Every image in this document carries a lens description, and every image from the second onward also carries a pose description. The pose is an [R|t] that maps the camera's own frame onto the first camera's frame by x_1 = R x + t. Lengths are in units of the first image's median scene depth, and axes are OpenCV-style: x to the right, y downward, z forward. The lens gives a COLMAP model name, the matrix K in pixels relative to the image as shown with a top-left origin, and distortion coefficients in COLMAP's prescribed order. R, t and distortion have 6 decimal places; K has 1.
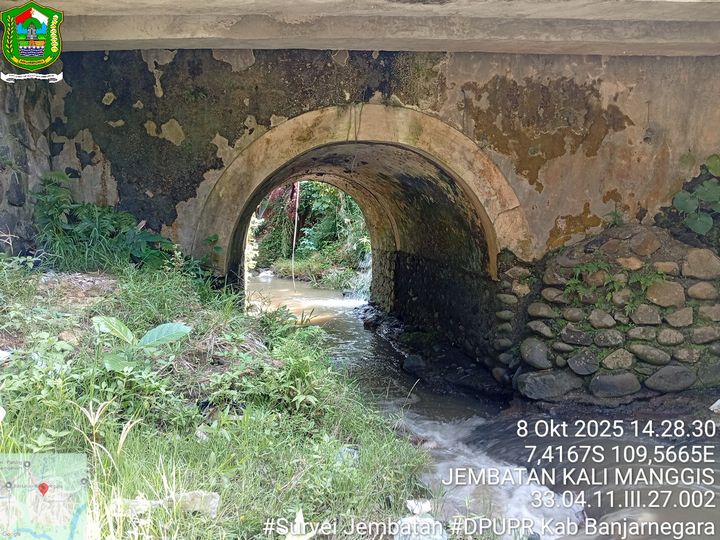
lens RADIAL K [[552.1, 0, 358.8], [0, 552.1, 270.2], [0, 0, 1]] dist [0.077375, -0.166836]
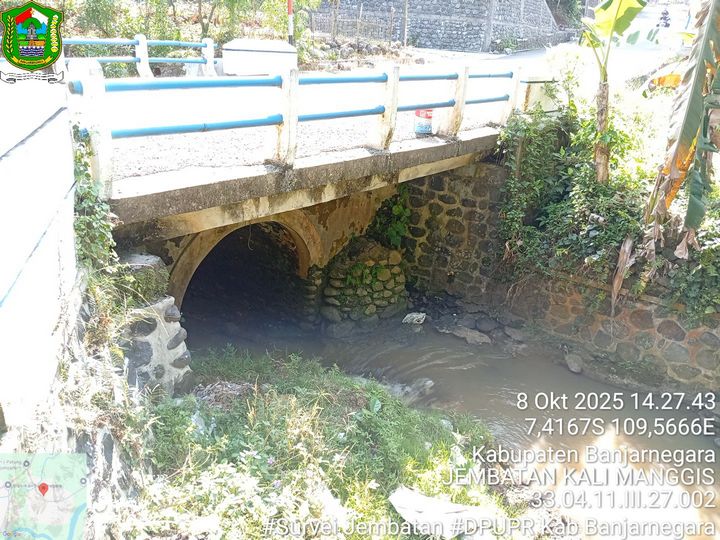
lens RADIAL K [[552.1, 0, 362.3], [0, 552.1, 263.0], [0, 0, 1]] dist [0.077375, -0.166836]
pose [[0.626028, -0.252426, 0.737815, -0.969452], [0.015029, 0.949888, 0.312230, -0.607815], [-0.779656, -0.184376, 0.598450, -0.190476]]
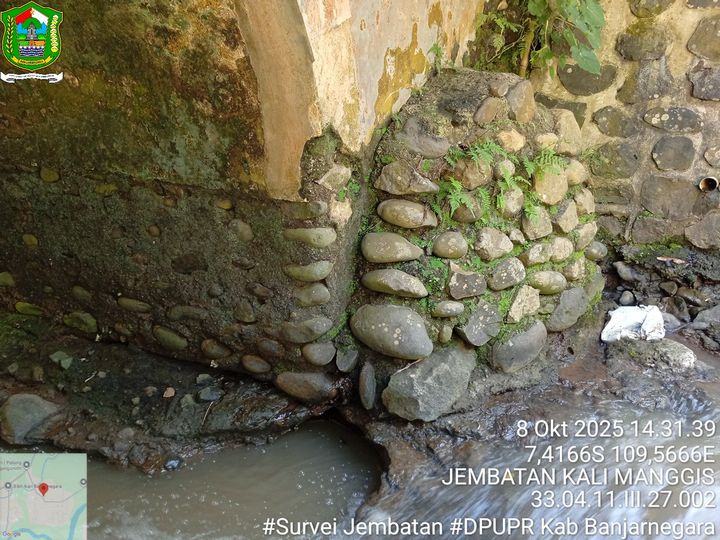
lens RADIAL K [[552.9, 0, 362.5], [0, 552.9, 273.3], [0, 0, 1]] dist [0.075746, -0.155824]
pose [[0.520477, -0.278326, 0.807241, -0.099474], [0.056479, 0.954536, 0.292696, -0.054866], [-0.852006, -0.106749, 0.512534, 0.760356]]
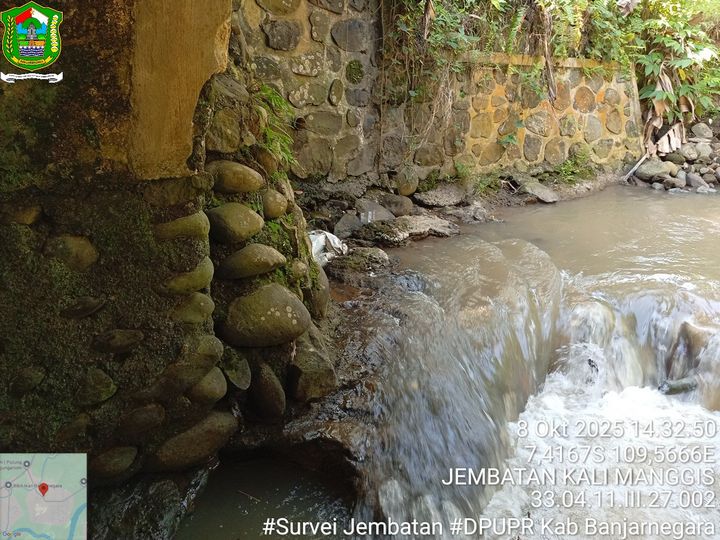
lens RADIAL K [[552.9, 0, 358.9], [0, 552.9, 267.9], [0, 0, 1]] dist [0.075746, -0.155824]
pose [[-0.527436, -0.298864, 0.795293, -0.051624], [0.054670, 0.922206, 0.382814, -0.046457], [-0.847834, 0.245389, -0.470066, 1.126332]]
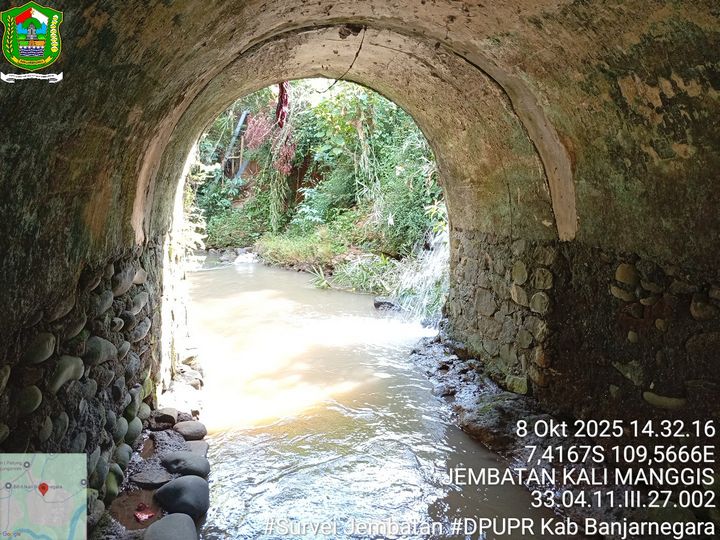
lens RADIAL K [[552.9, 0, 357.0], [0, 552.9, 268.2], [0, 0, 1]] dist [0.075746, -0.155824]
pose [[0.999989, -0.004231, 0.001950, -0.121779], [0.004101, 0.998042, 0.062407, -0.073191], [-0.002210, -0.062398, 0.998049, 1.129251]]
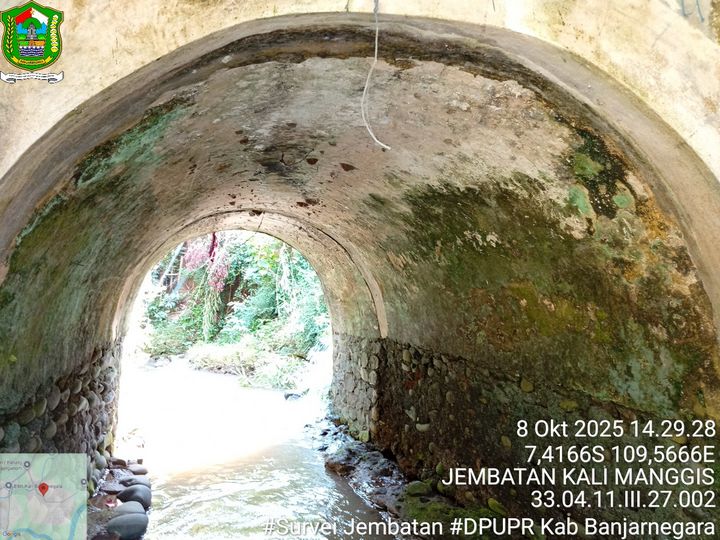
lens RADIAL K [[552.9, 0, 362.3], [0, 552.9, 266.2], [0, 0, 1]] dist [0.075746, -0.155824]
pose [[0.992582, 0.011863, 0.120998, -0.047993], [0.005543, 0.989778, -0.142512, -0.048331], [-0.121452, 0.142126, 0.982369, 0.706050]]
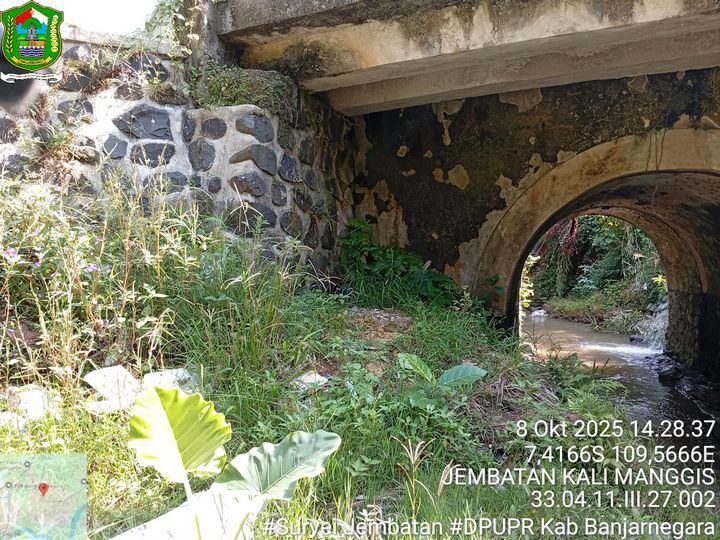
lens RADIAL K [[552.1, 0, 358.7], [0, 552.1, 271.5], [0, 0, 1]] dist [0.077375, -0.166836]
pose [[0.889780, 0.005553, -0.456355, -0.023207], [-0.034262, 0.997917, -0.054660, -0.006238], [0.455101, 0.064271, 0.888117, -0.002618]]
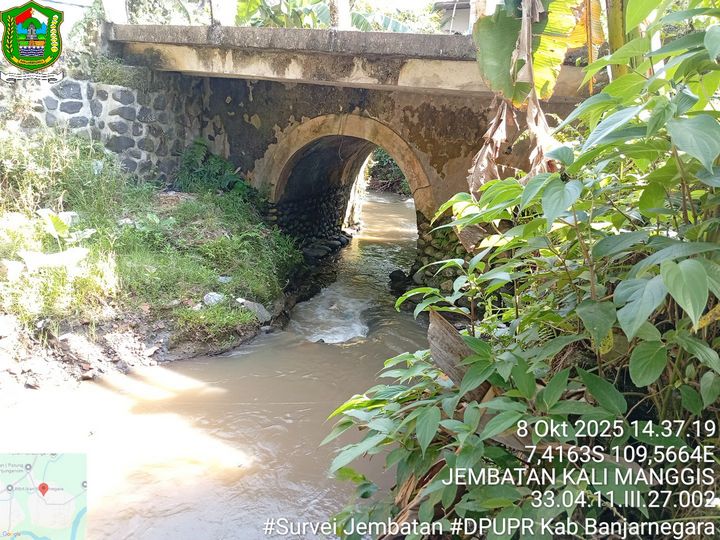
lens RADIAL K [[552.9, 0, 357.7], [0, 552.9, 273.1], [0, 0, 1]] dist [0.075746, -0.155824]
pose [[0.896102, 0.195914, -0.398269, 0.801948], [-0.133426, 0.974711, 0.179267, -0.131336], [0.423318, -0.107502, 0.899581, -0.571915]]
